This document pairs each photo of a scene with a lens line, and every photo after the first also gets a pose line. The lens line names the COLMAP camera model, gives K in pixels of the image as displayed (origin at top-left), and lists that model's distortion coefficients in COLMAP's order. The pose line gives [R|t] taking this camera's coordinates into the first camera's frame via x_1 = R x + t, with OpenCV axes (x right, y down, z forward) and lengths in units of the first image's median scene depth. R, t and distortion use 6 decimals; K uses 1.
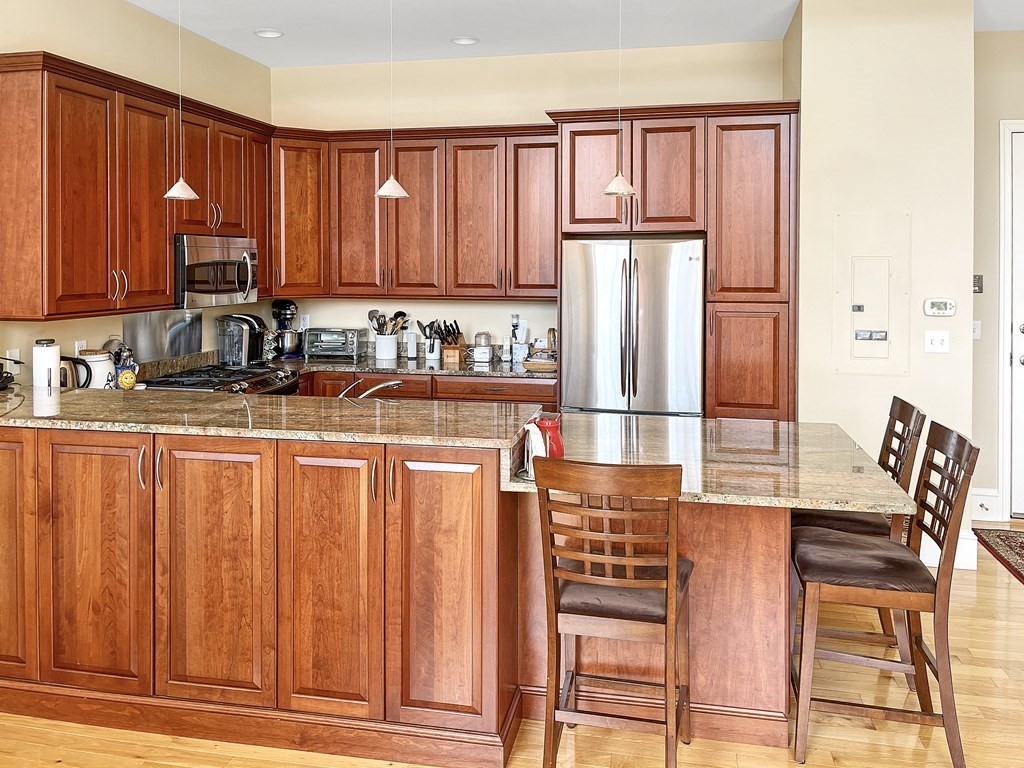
lens RADIAL K [[819.2, 0, 497.9], [0, 819.2, 285.2], [0, 0, 1]] dist [0.064145, -0.072974]
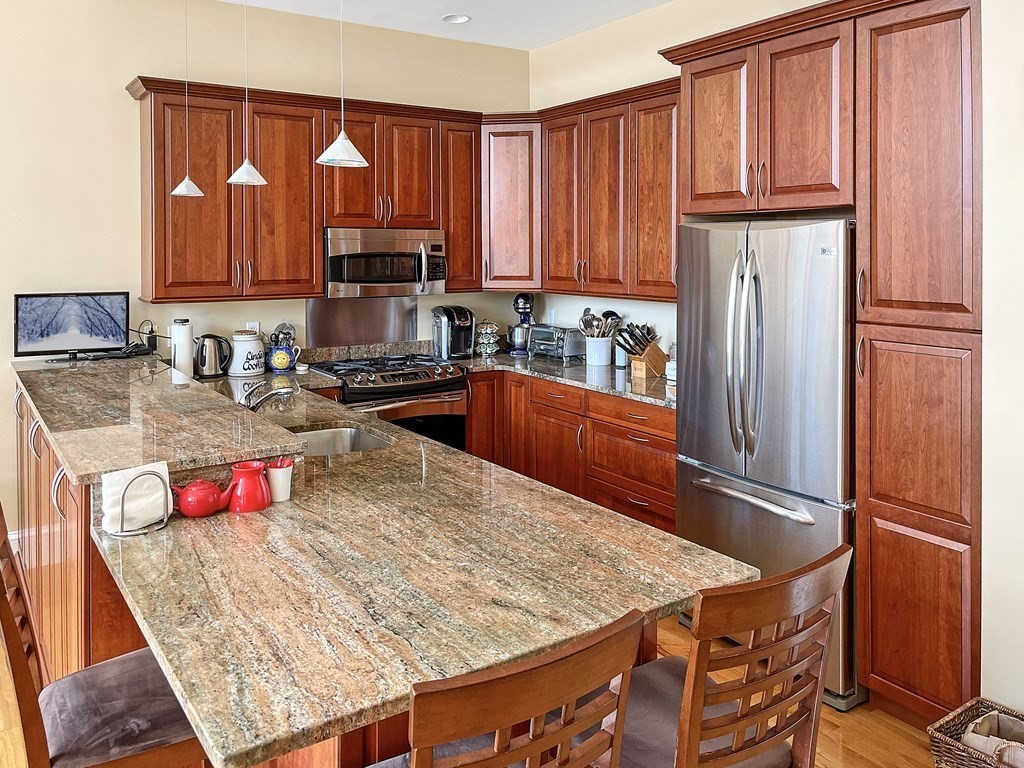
lens RADIAL K [[819.2, 0, 516.9], [0, 819.2, 260.5], [0, 0, 1]] dist [0.064145, -0.072974]
pose [[0.722739, 0.009952, -0.691050, 0.518710], [-0.019616, 0.999789, -0.006118, -0.017261], [0.690843, 0.017977, 0.722781, 0.403781]]
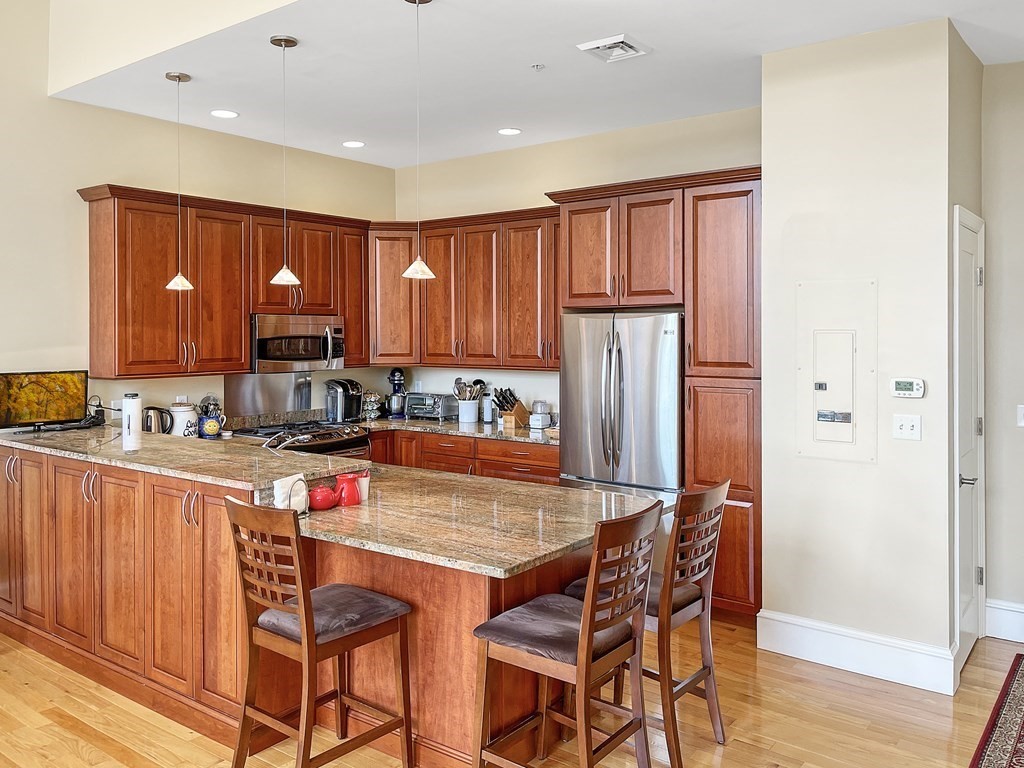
lens RADIAL K [[819.2, 0, 516.2], [0, 819.2, 342.7], [0, 0, 1]] dist [0.064145, -0.072974]
pose [[0.905593, 0.003067, -0.424136, 0.510871], [-0.009120, 0.999883, -0.012243, -0.006034], [0.424049, 0.014956, 0.905516, 0.028476]]
